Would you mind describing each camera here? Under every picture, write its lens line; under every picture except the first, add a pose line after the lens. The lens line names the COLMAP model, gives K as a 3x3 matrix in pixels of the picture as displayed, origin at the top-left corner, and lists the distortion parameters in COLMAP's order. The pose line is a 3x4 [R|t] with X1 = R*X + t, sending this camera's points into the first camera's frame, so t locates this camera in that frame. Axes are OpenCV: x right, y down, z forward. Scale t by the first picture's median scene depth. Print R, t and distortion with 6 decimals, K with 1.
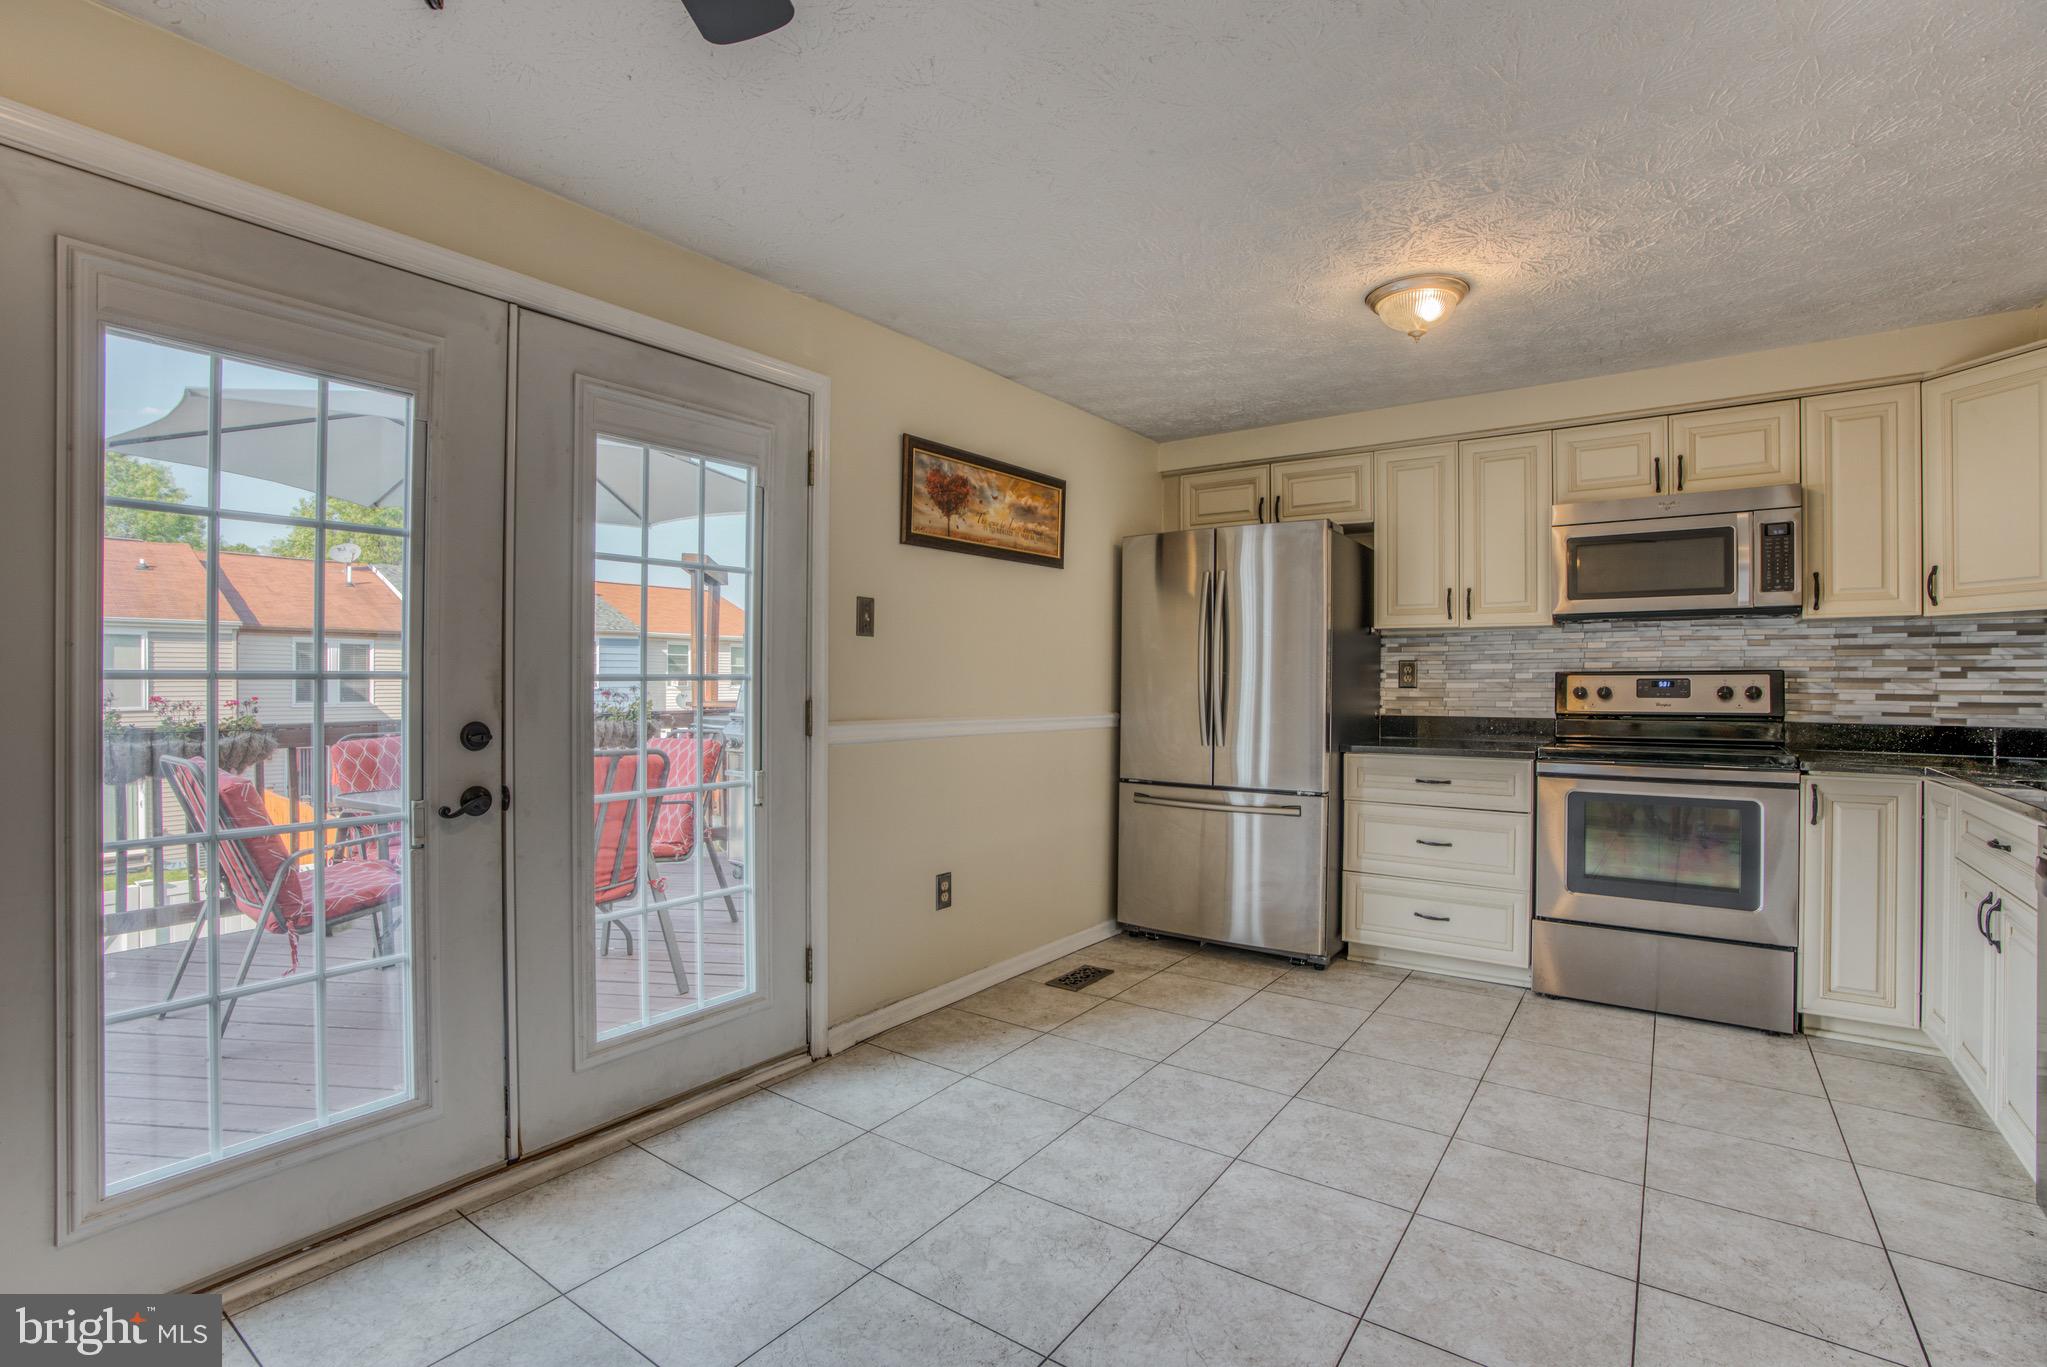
lens RADIAL K [[945.3, 0, 1009.8], [0, 945.3, 683.0], [0, 0, 1]] dist [-0.060834, 0.024762]
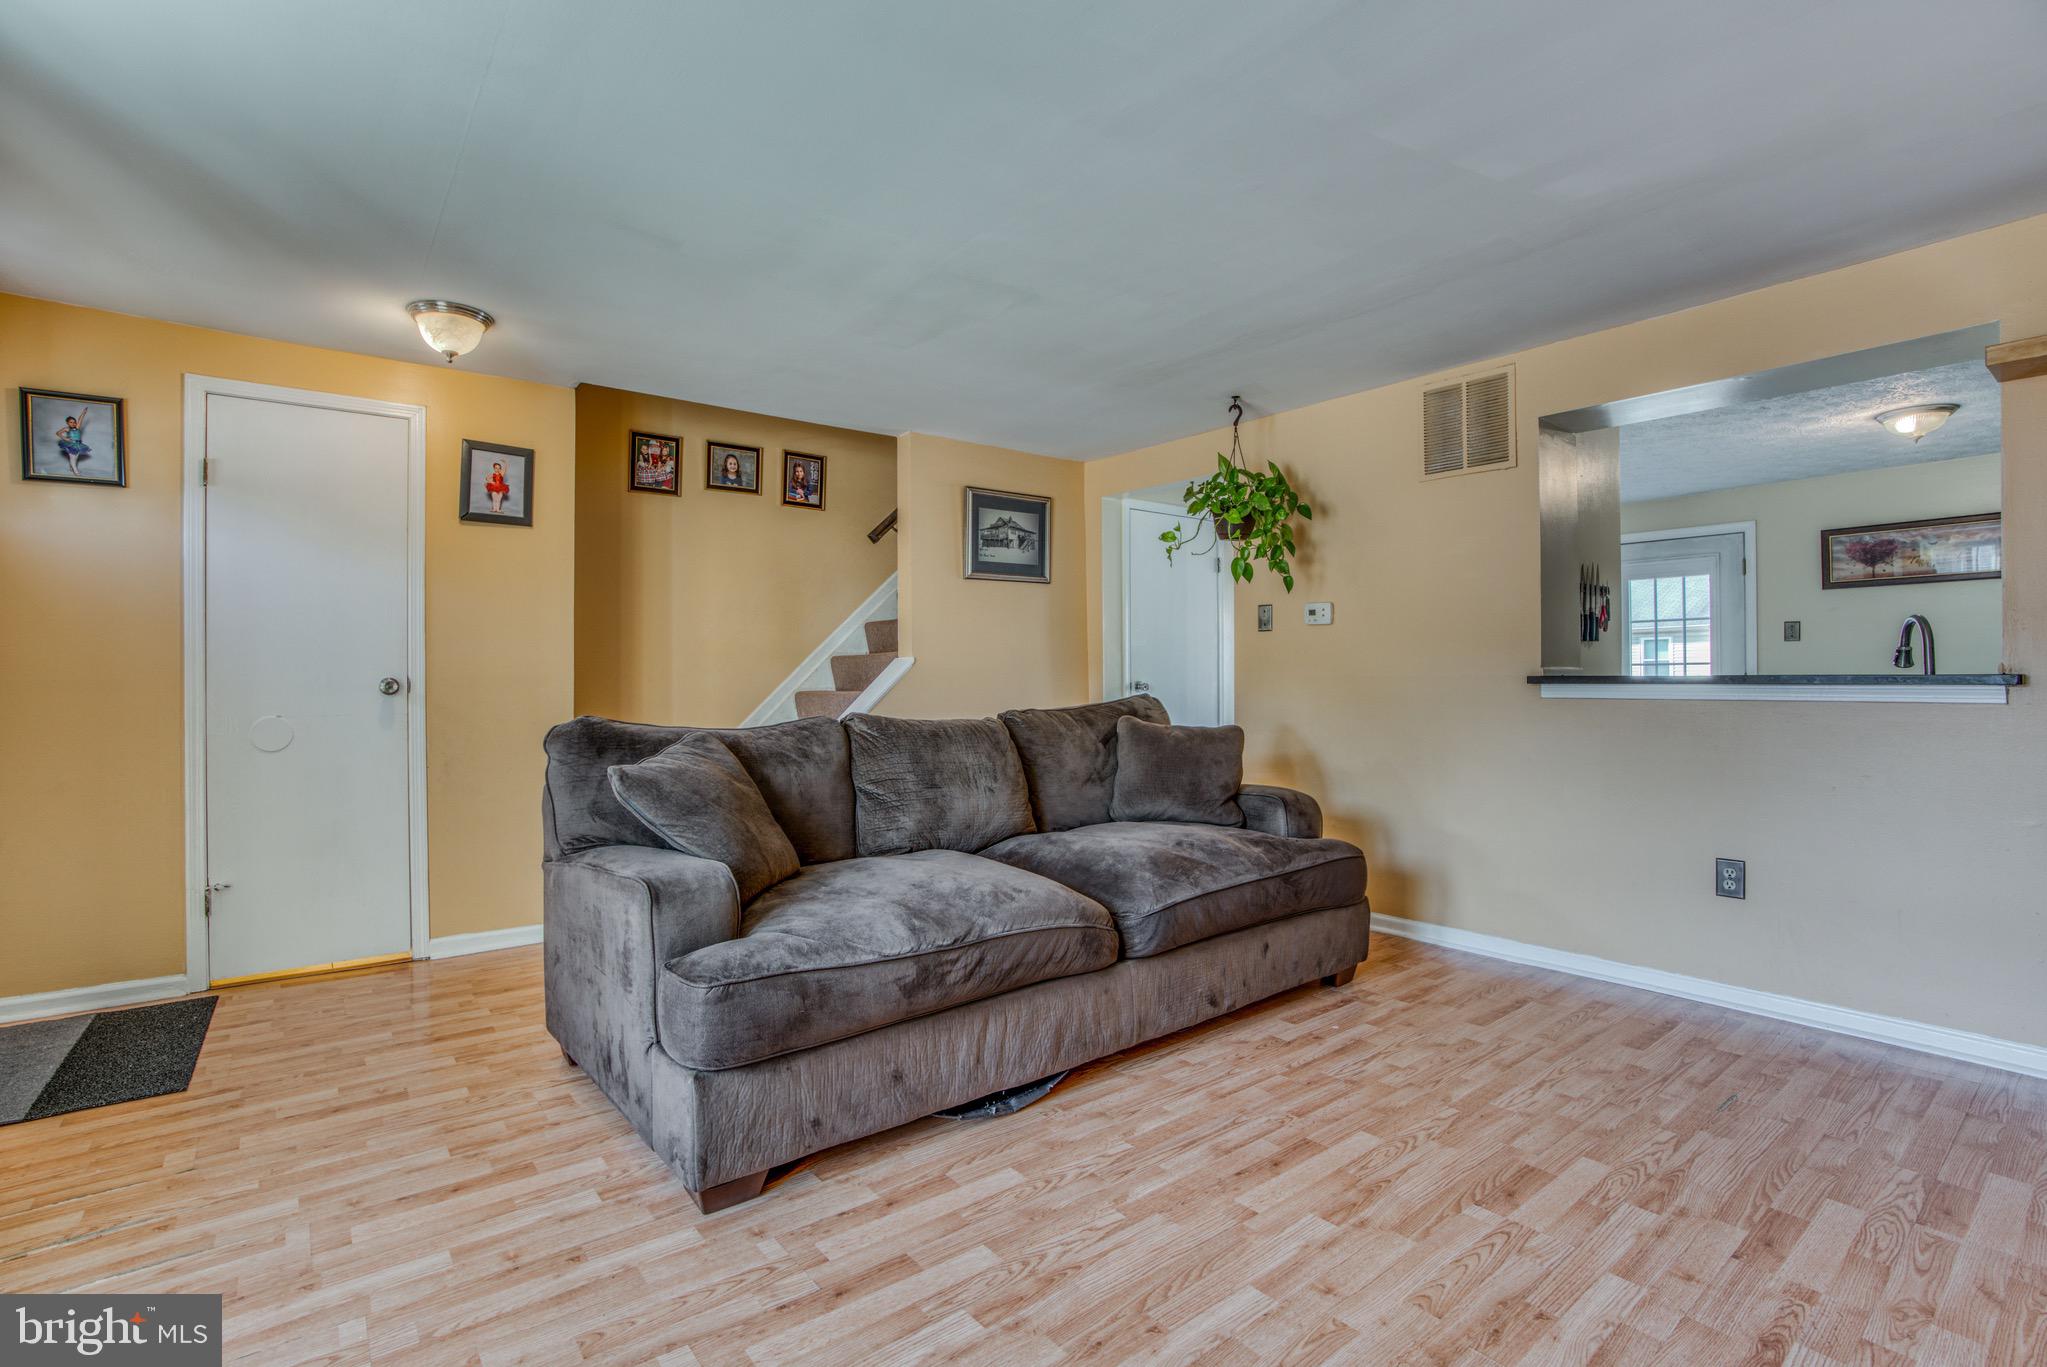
lens RADIAL K [[952.7, 0, 999.9], [0, 952.7, 675.0], [0, 0, 1]] dist [-0.066311, 0.026977]
pose [[-0.277052, -0.004281, -0.960845, 1.904346], [-0.003037, 0.999989, -0.003580, 0.029540], [0.960850, 0.001926, -0.277062, -0.052058]]
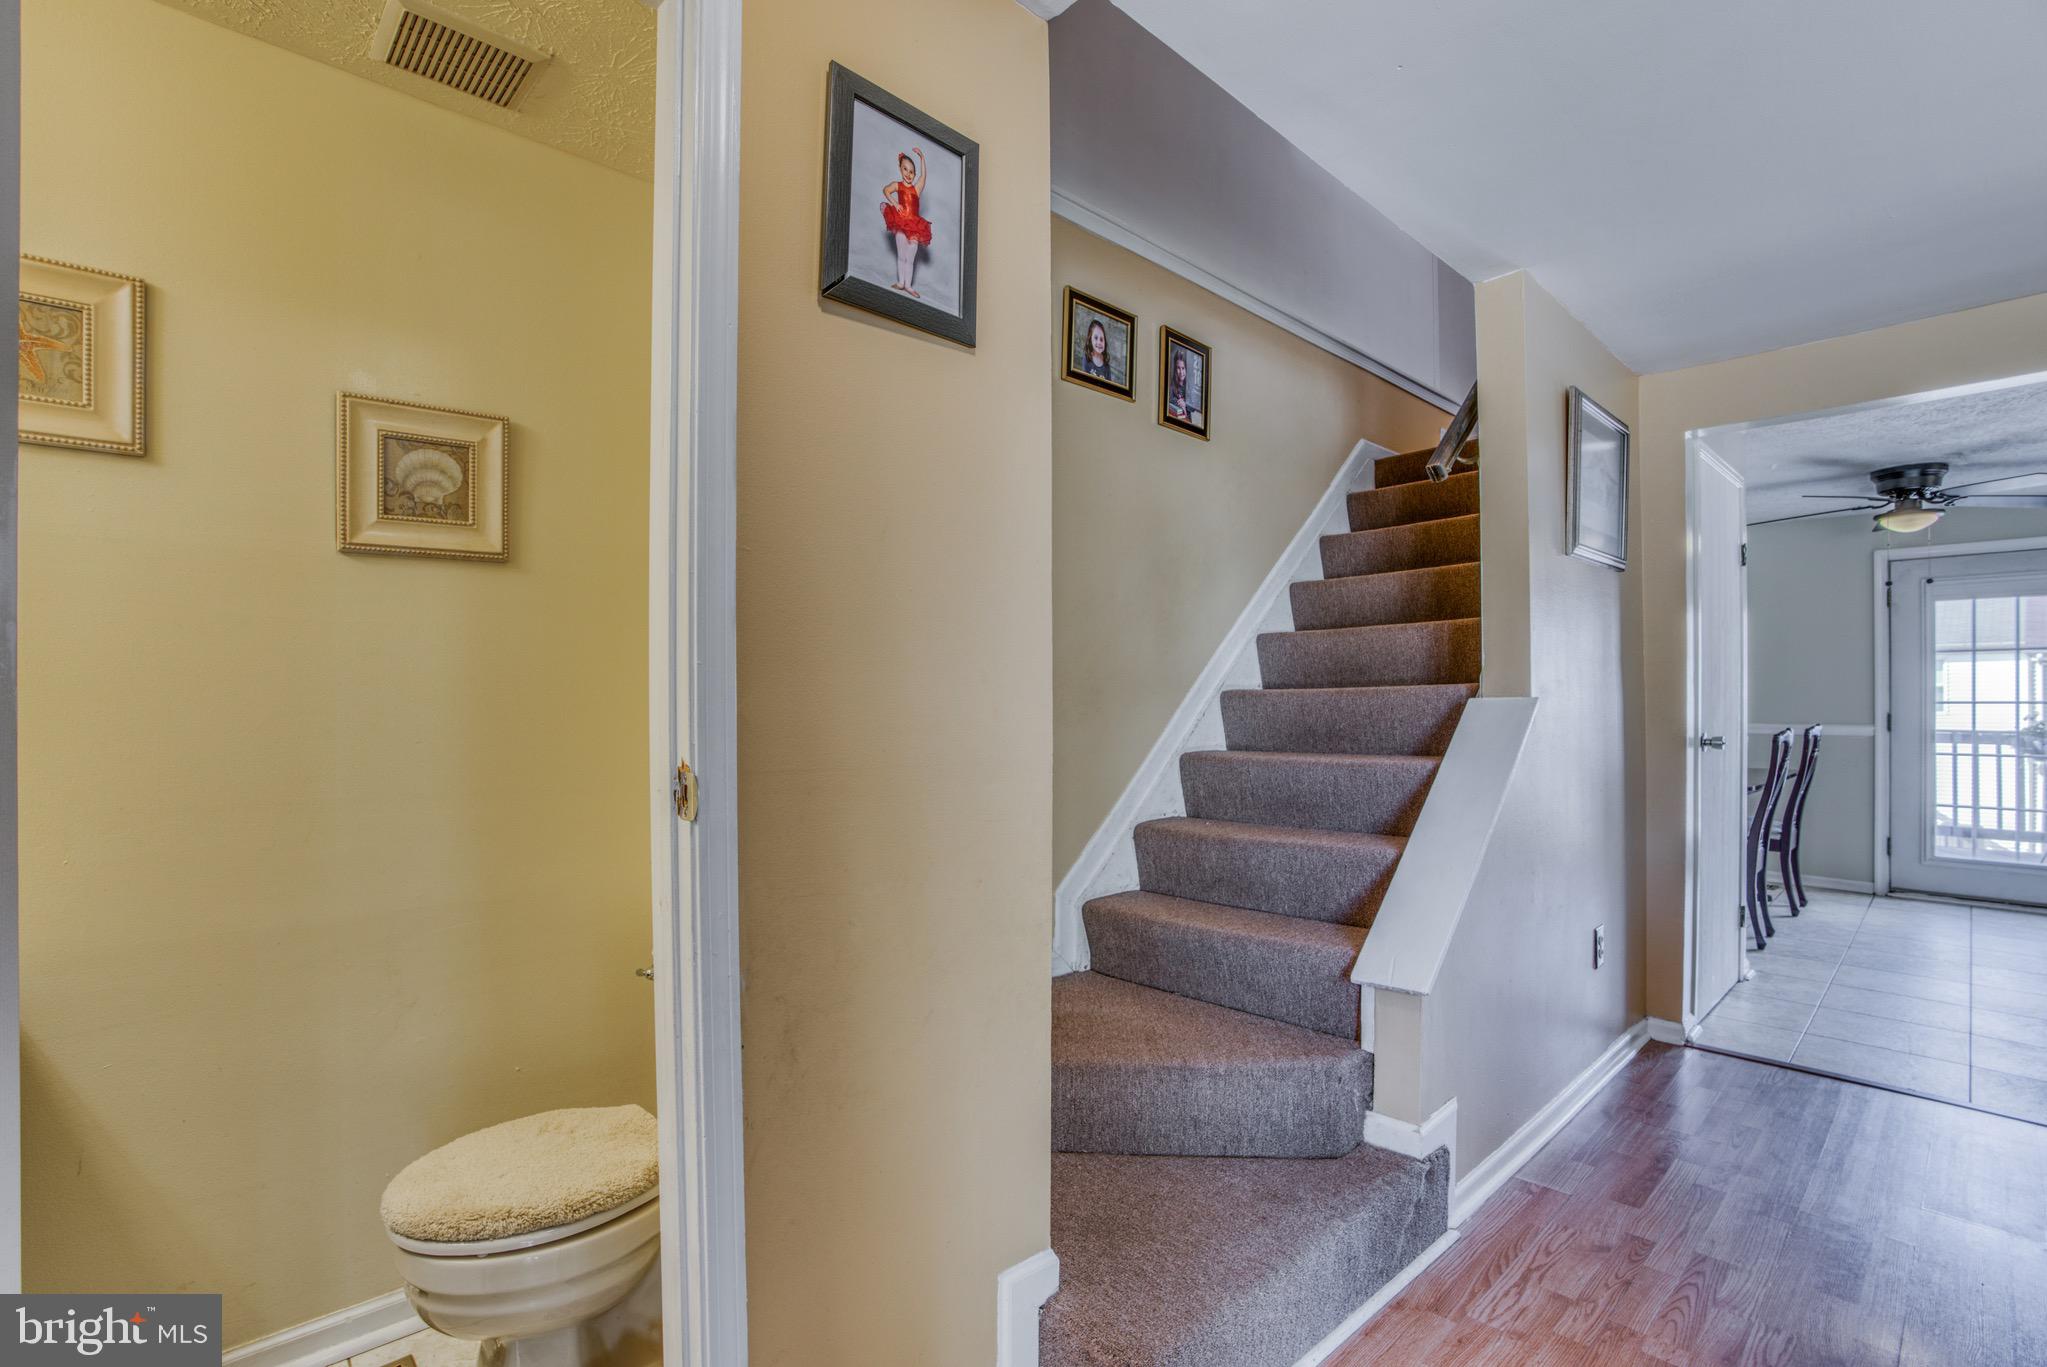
lens RADIAL K [[952.7, 0, 999.9], [0, 952.7, 675.0], [0, 0, 1]] dist [-0.066311, 0.026977]
pose [[-0.191986, -0.033444, -0.980828, 1.376895], [-0.009488, 0.999436, -0.032221, 0.007766], [0.981352, 0.003120, -0.192195, -0.820788]]
